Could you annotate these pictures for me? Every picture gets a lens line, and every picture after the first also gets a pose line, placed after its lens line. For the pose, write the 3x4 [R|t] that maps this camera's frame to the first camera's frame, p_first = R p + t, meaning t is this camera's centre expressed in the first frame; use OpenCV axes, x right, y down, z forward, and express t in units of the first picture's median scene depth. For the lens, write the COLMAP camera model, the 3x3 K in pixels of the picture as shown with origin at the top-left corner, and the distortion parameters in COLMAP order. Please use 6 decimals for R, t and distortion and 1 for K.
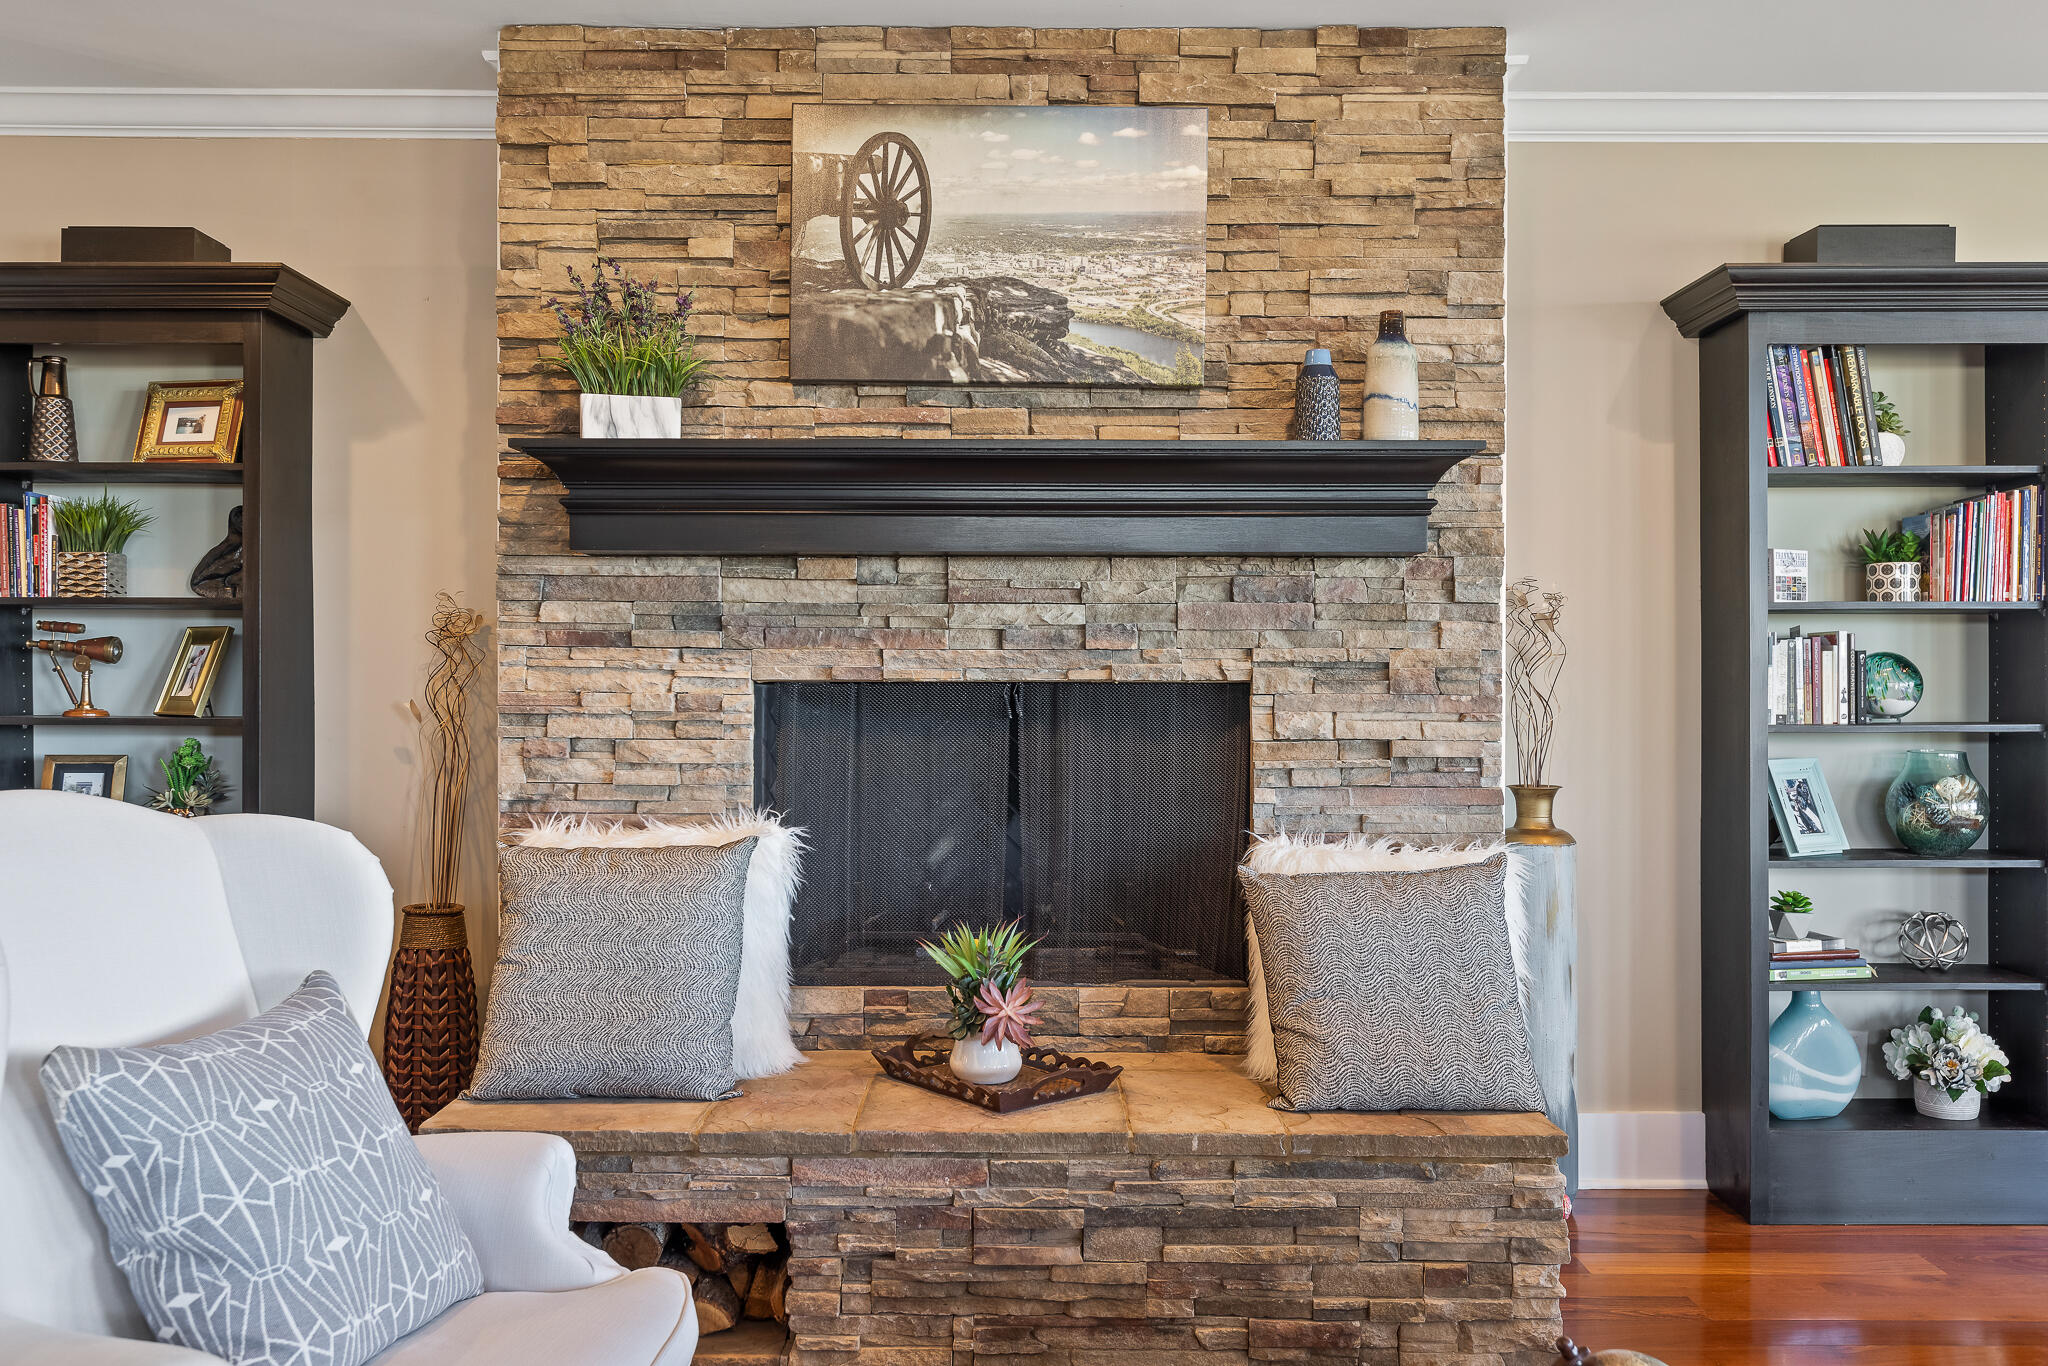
lens RADIAL K [[1664.2, 0, 1023.8], [0, 1664.2, 690.2], [0, 0, 1]] dist [0.007982, 0.000063]
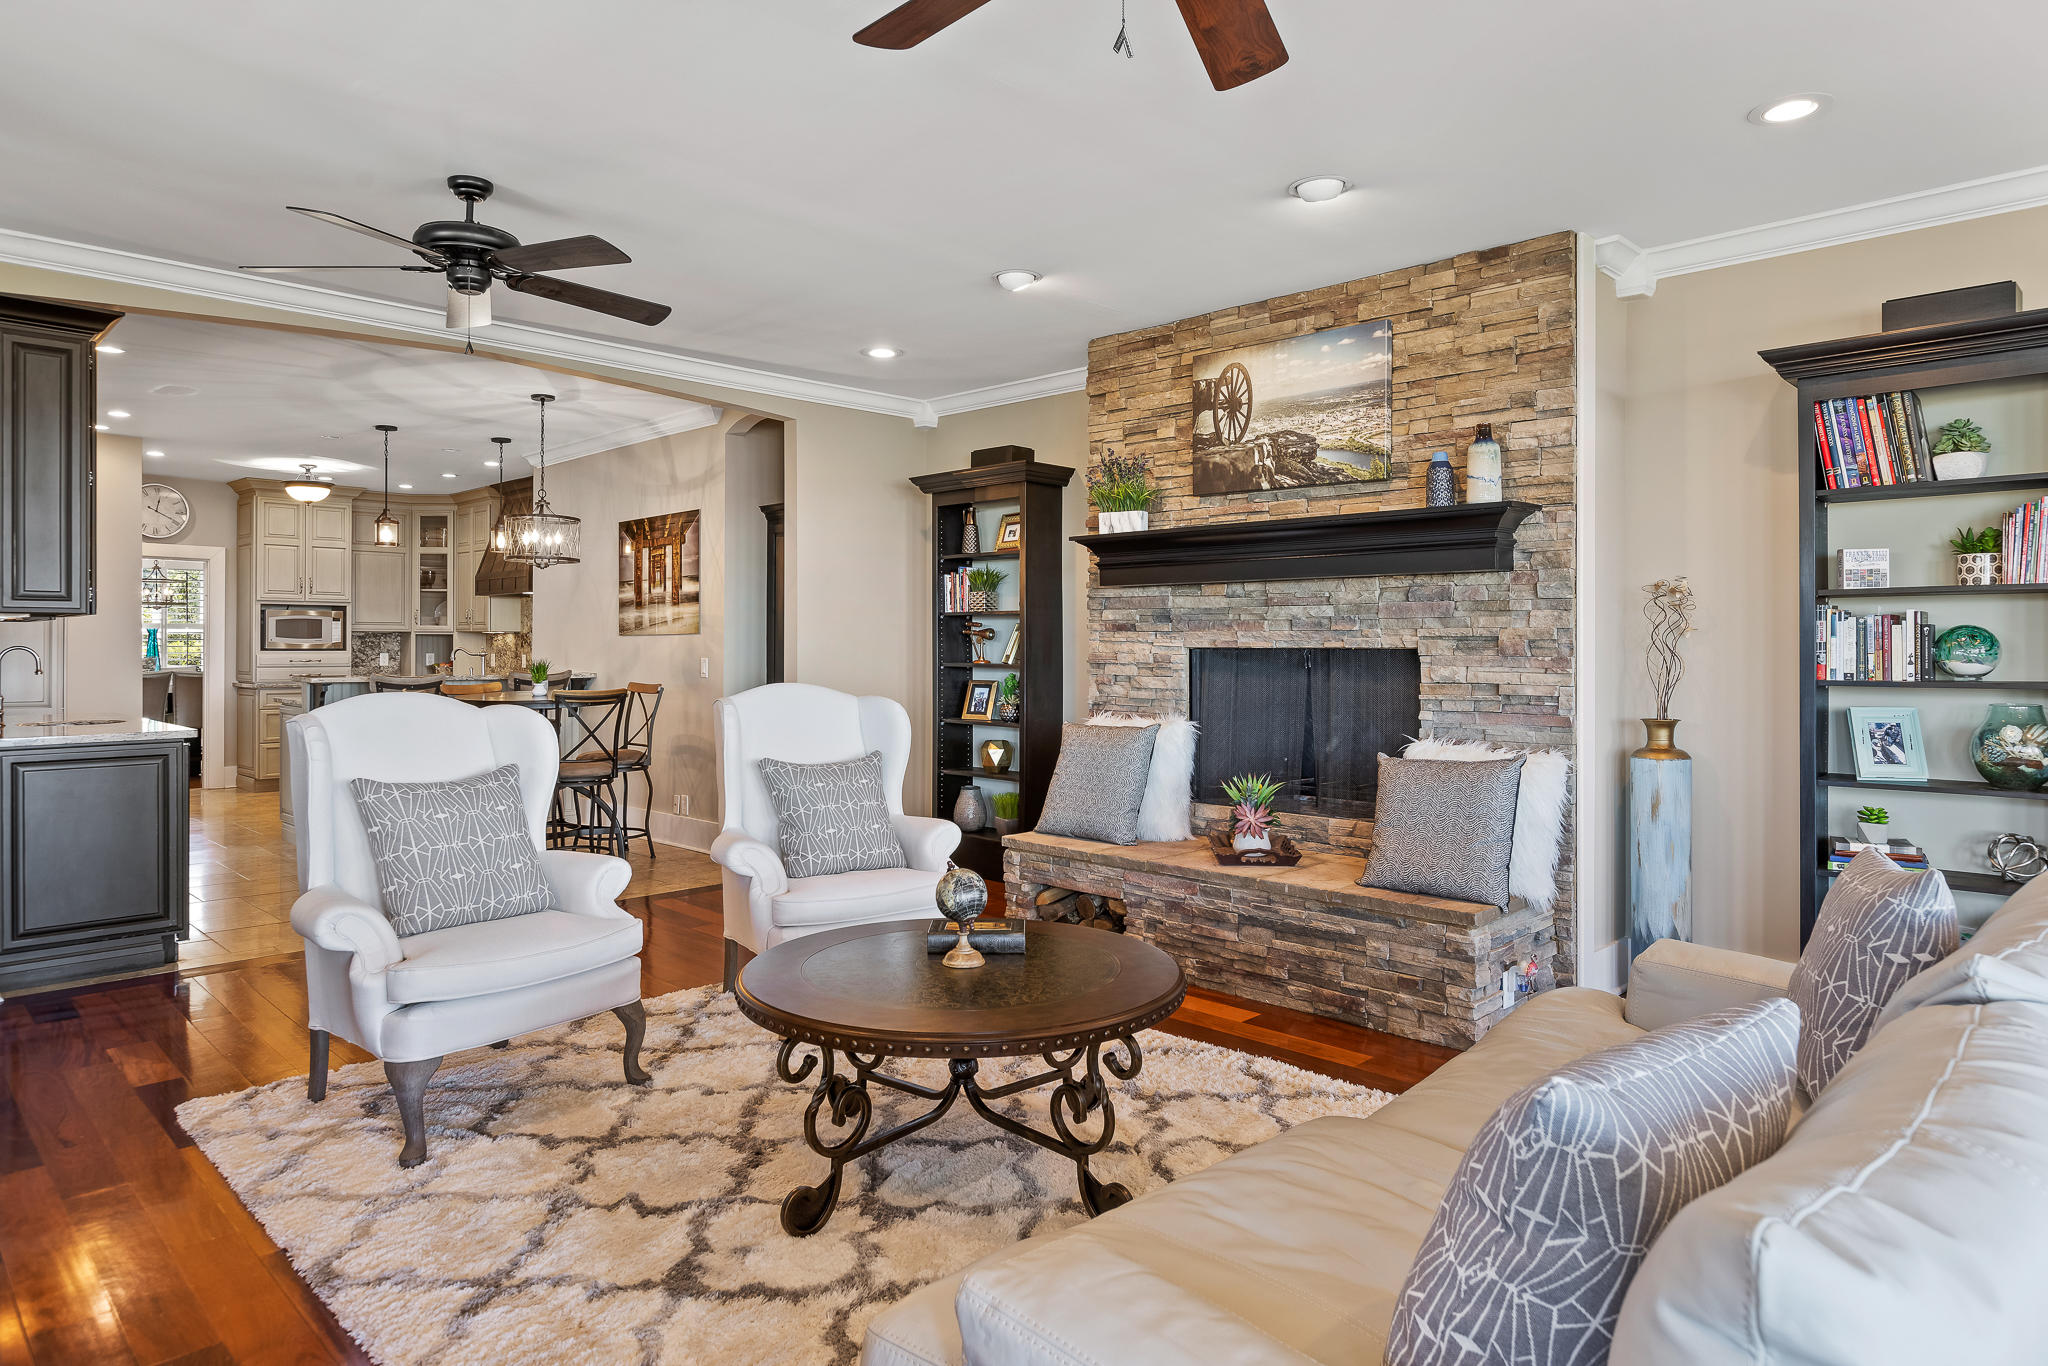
lens RADIAL K [[1275.4, 0, 1023.8], [0, 1275.4, 664.6], [0, 0, 1]] dist [-0.004762, 0.000555]
pose [[0.705203, 0.009295, -0.708944, 0.782084], [-0.004177, 0.999951, 0.008956, 0.001765], [0.708993, -0.003355, 0.705208, -0.209824]]
